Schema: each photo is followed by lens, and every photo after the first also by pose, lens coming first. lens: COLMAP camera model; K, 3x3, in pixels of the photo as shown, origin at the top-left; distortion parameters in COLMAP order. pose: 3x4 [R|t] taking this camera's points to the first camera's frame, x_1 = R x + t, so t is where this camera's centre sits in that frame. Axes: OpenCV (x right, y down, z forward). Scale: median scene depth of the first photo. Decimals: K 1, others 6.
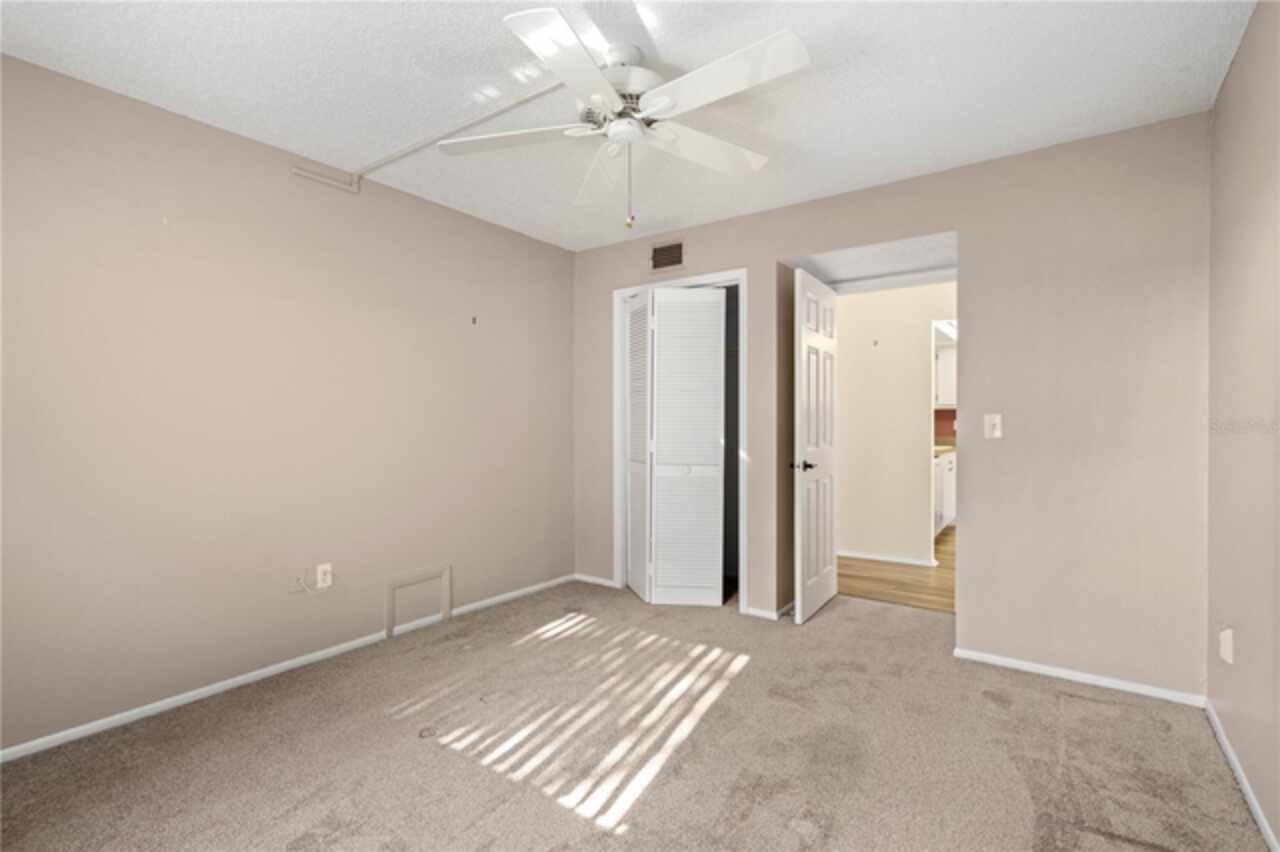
lens RADIAL K [[585.0, 0, 638.5], [0, 585.0, 425.9], [0, 0, 1]] dist [-0.004646, -0.000410]
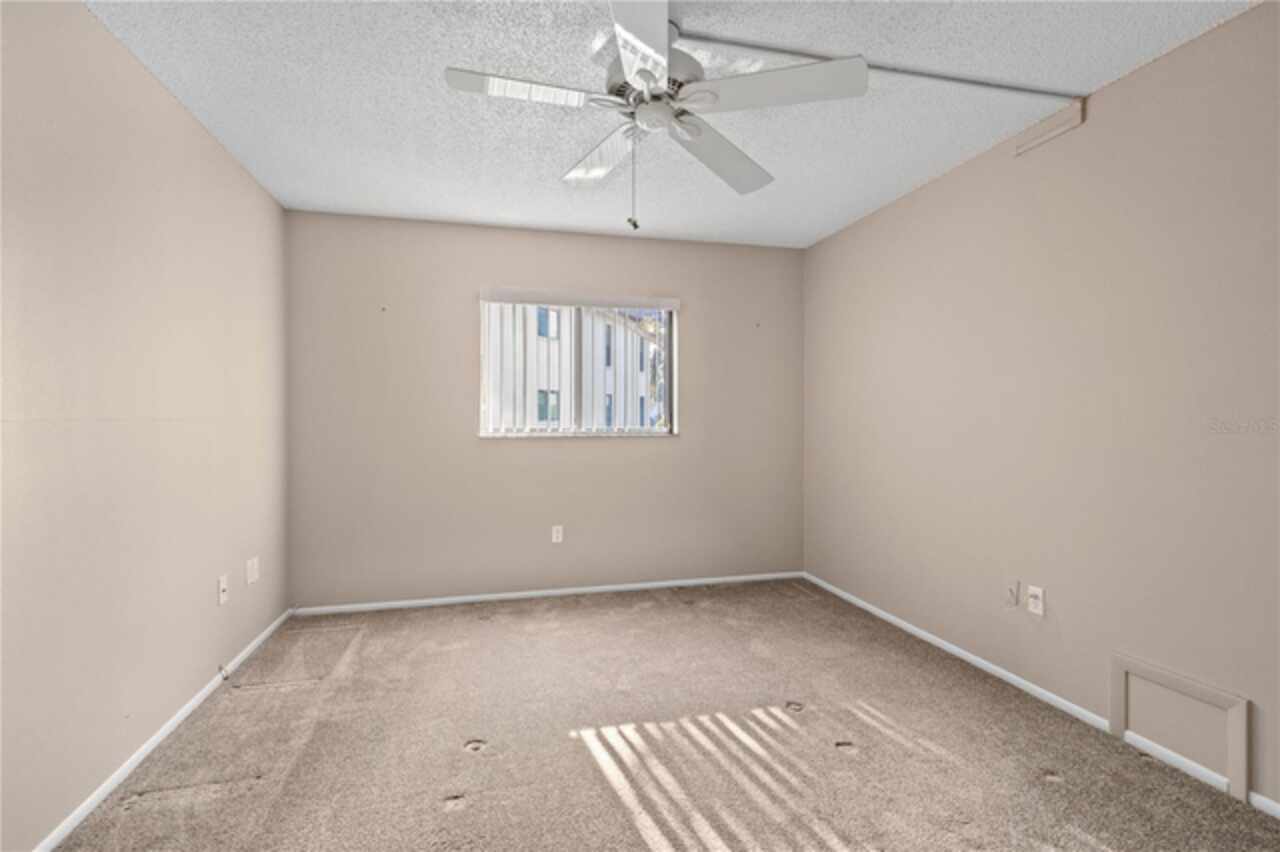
lens RADIAL K [[585.0, 0, 631.4], [0, 585.0, 417.7], [0, 0, 1]] dist [-0.004646, -0.000410]
pose [[-0.649316, -0.001963, -0.760516, 0.665106], [-0.005039, 0.999986, 0.001721, -0.011600], [0.760502, 0.004950, -0.649317, 1.471676]]
